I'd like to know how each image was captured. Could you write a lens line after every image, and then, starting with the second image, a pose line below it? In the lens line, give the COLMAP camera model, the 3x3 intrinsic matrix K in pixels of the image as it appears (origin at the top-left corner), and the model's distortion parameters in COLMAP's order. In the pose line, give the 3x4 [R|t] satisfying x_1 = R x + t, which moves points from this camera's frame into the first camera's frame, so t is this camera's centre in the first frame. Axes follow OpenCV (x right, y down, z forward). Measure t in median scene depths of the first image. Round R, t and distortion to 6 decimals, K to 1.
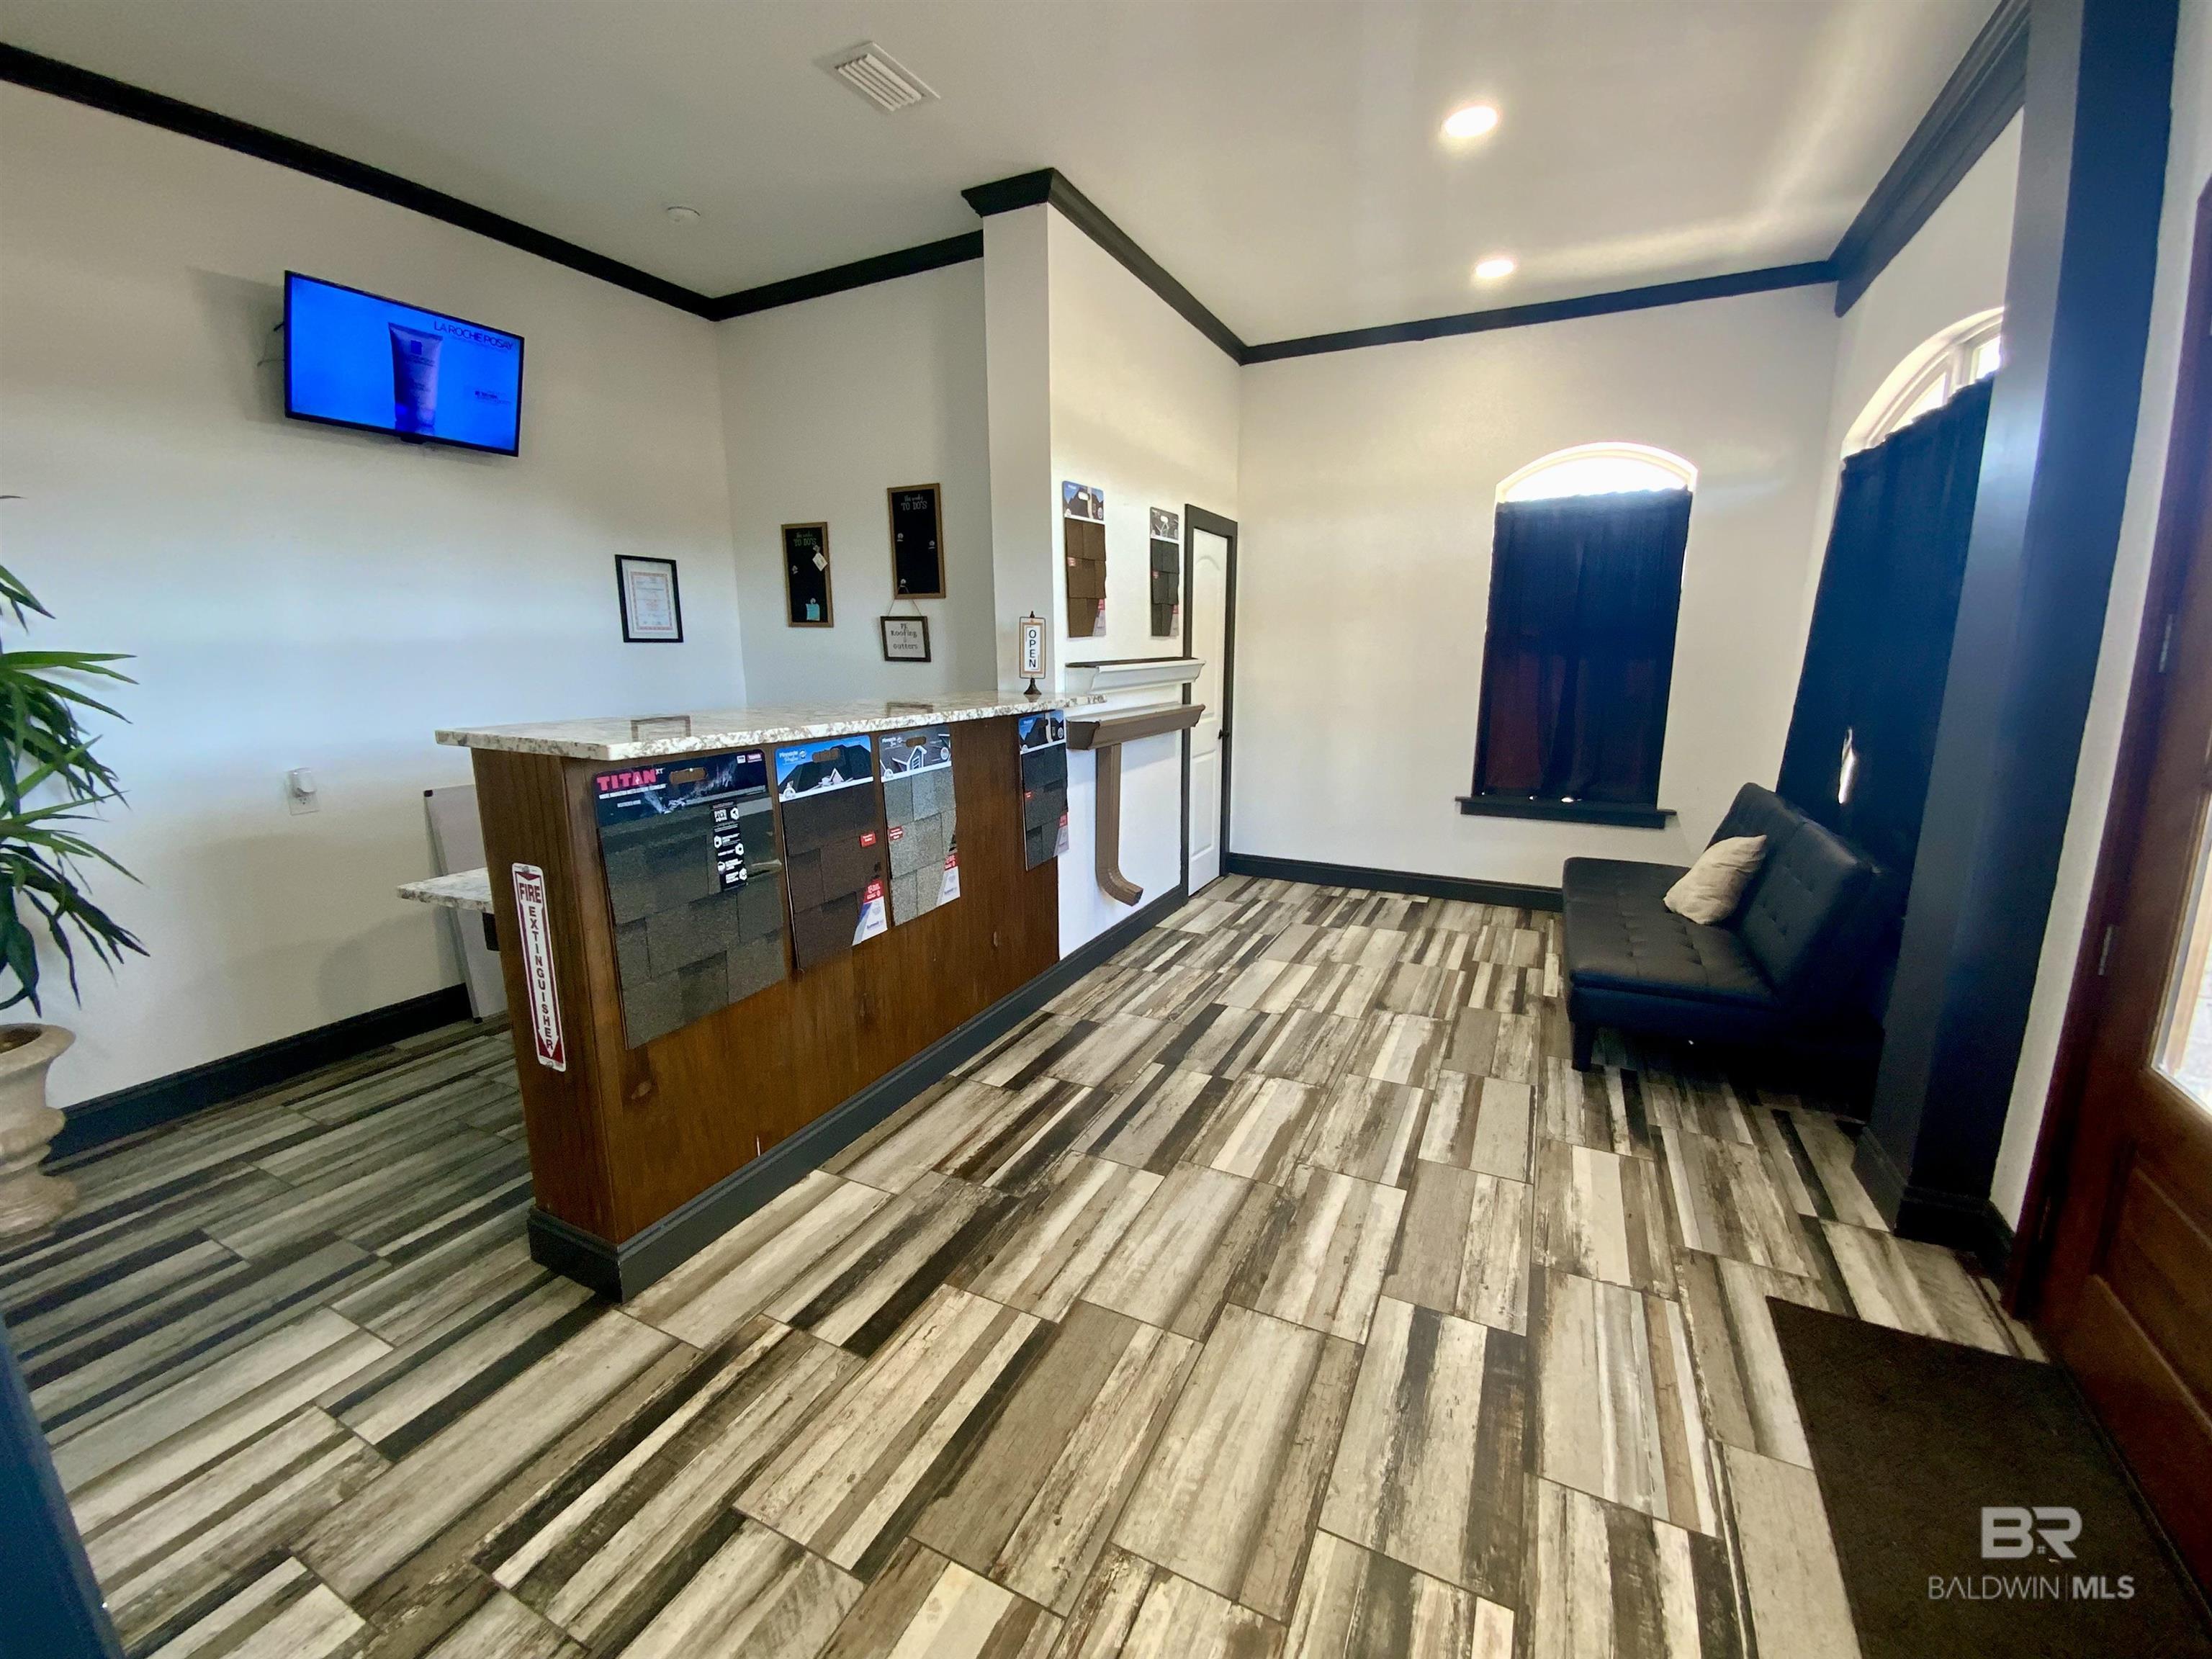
lens RADIAL K [[901.1, 0, 1106.0], [0, 901.1, 829.5], [0, 0, 1]] dist [0.027205, -0.017110]
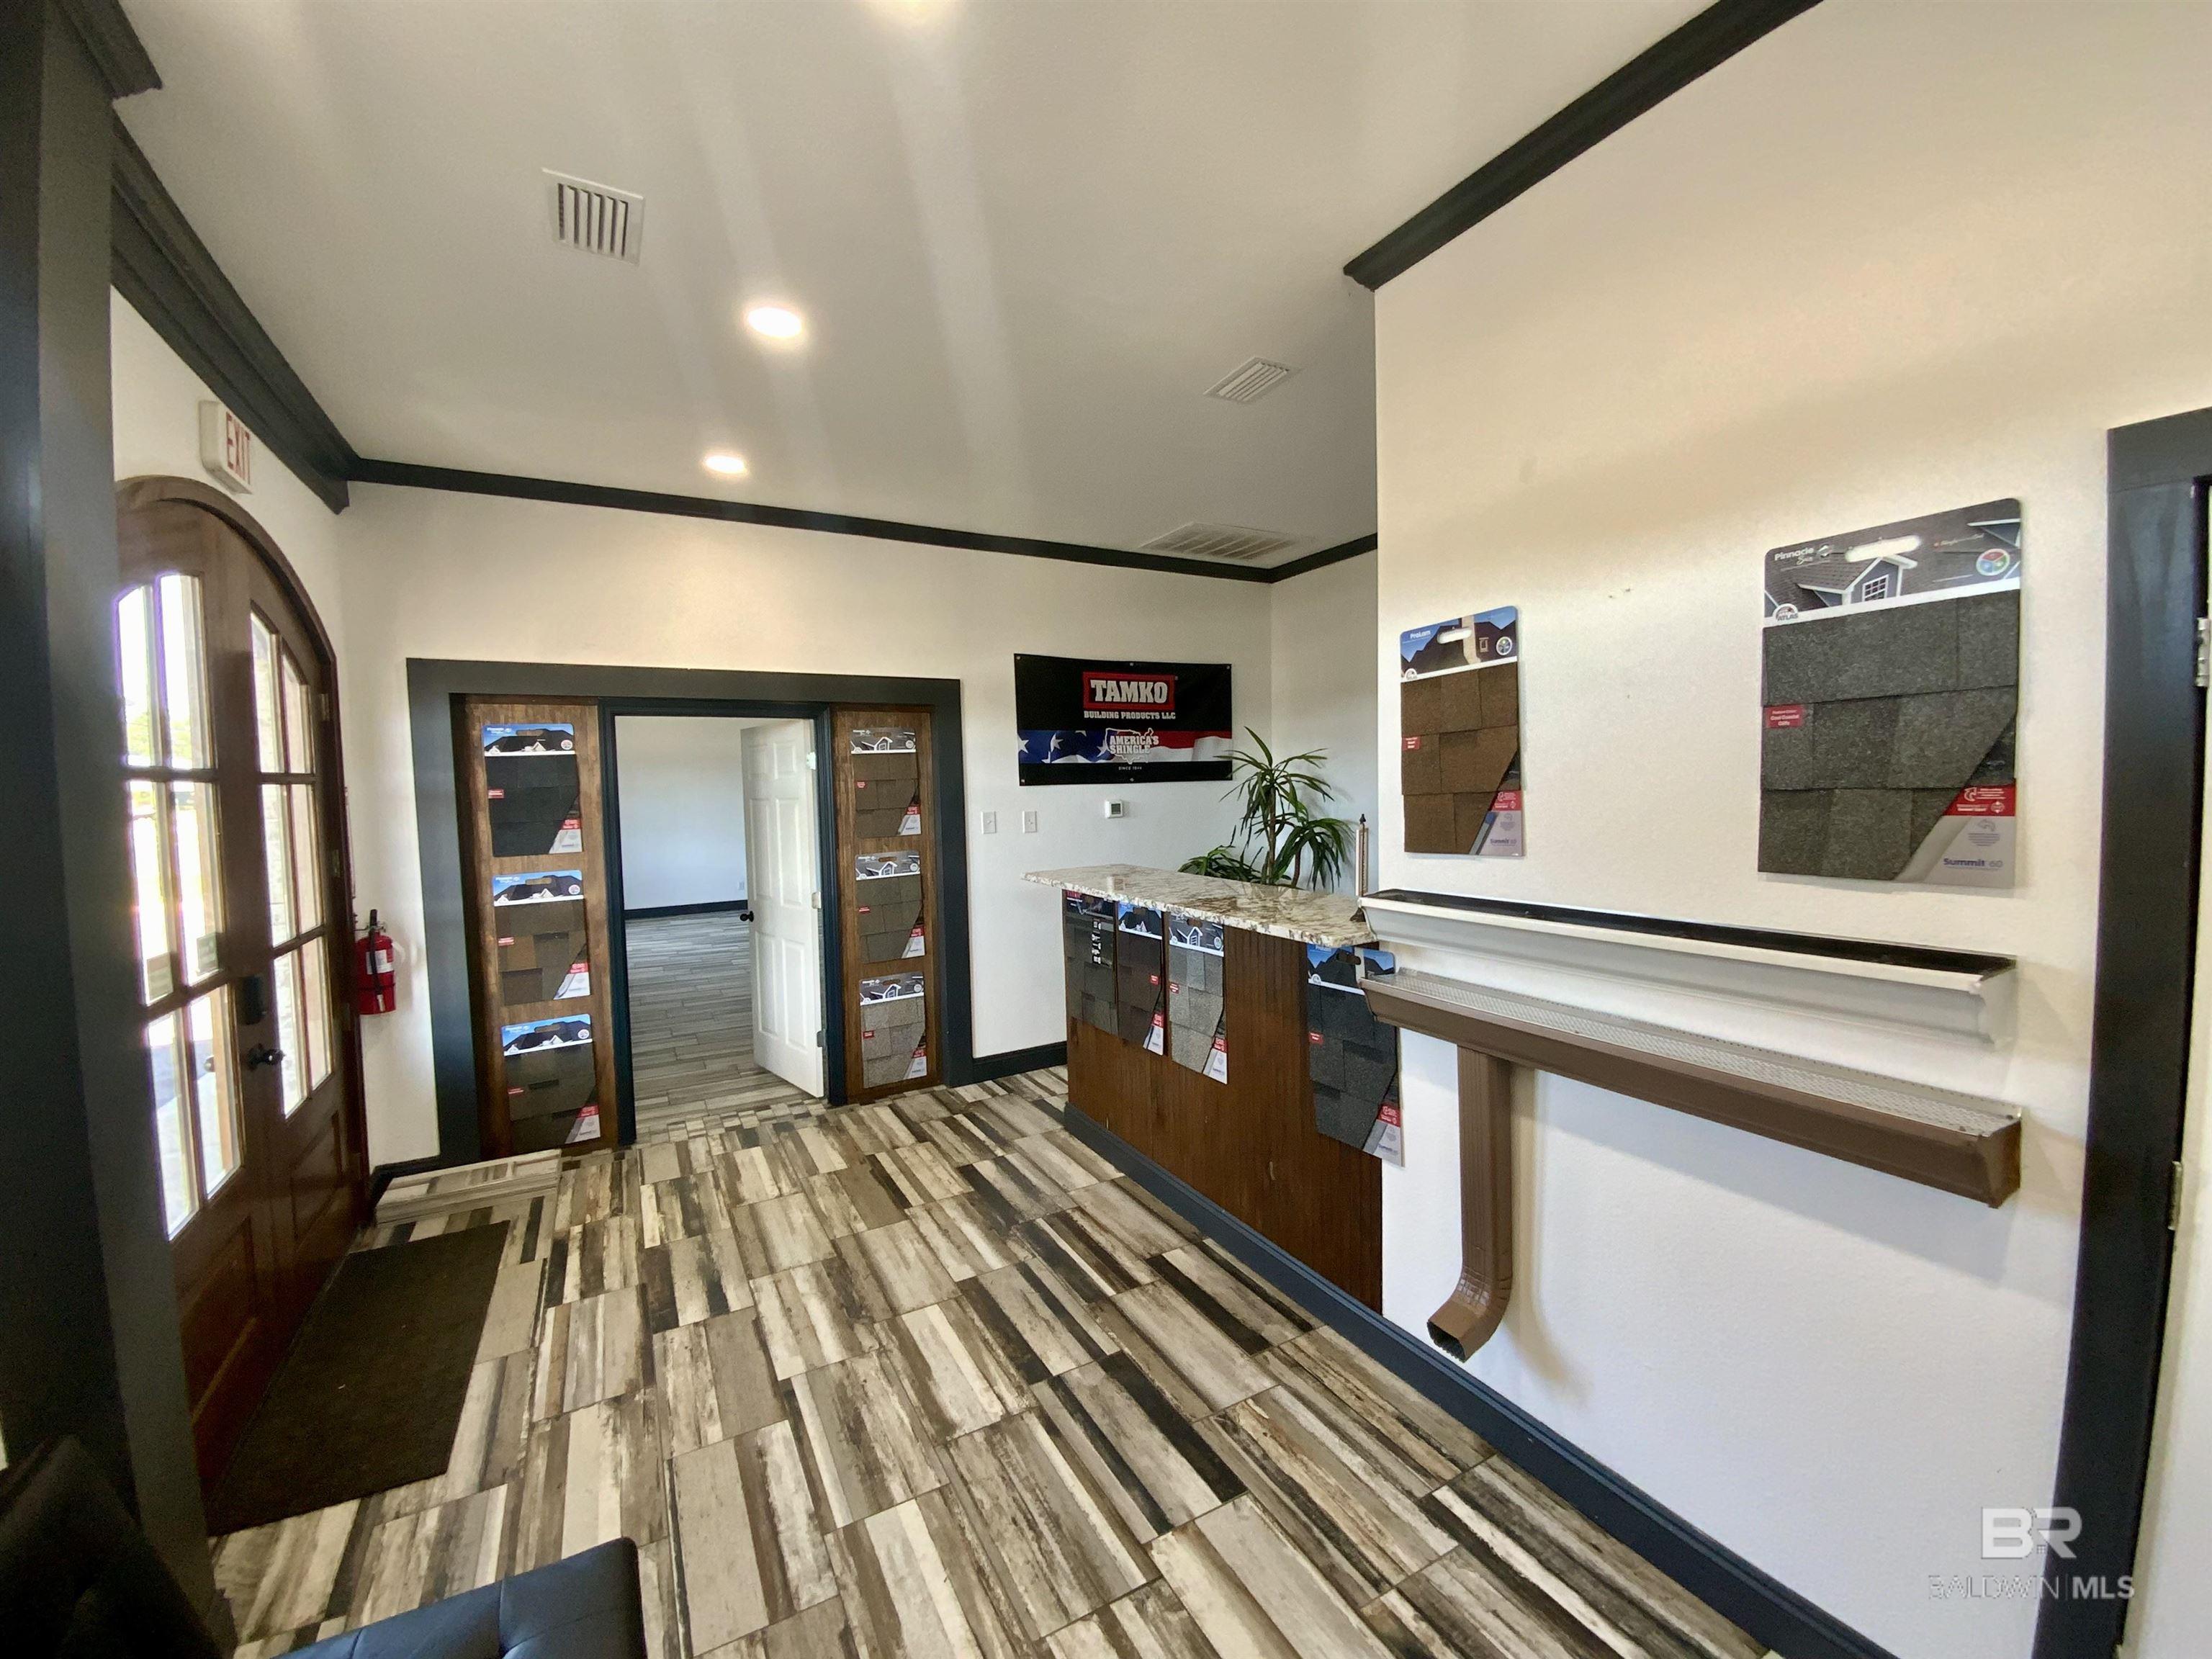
lens RADIAL K [[876.3, 0, 1070.9], [0, 876.3, 819.3], [0, 0, 1]] dist [0.057507, -0.014714]
pose [[-0.585829, 0.059997, -0.808211, 0.885512], [-0.130034, 0.977377, 0.166810, -0.438983], [0.799934, 0.202817, -0.564774, 1.629099]]
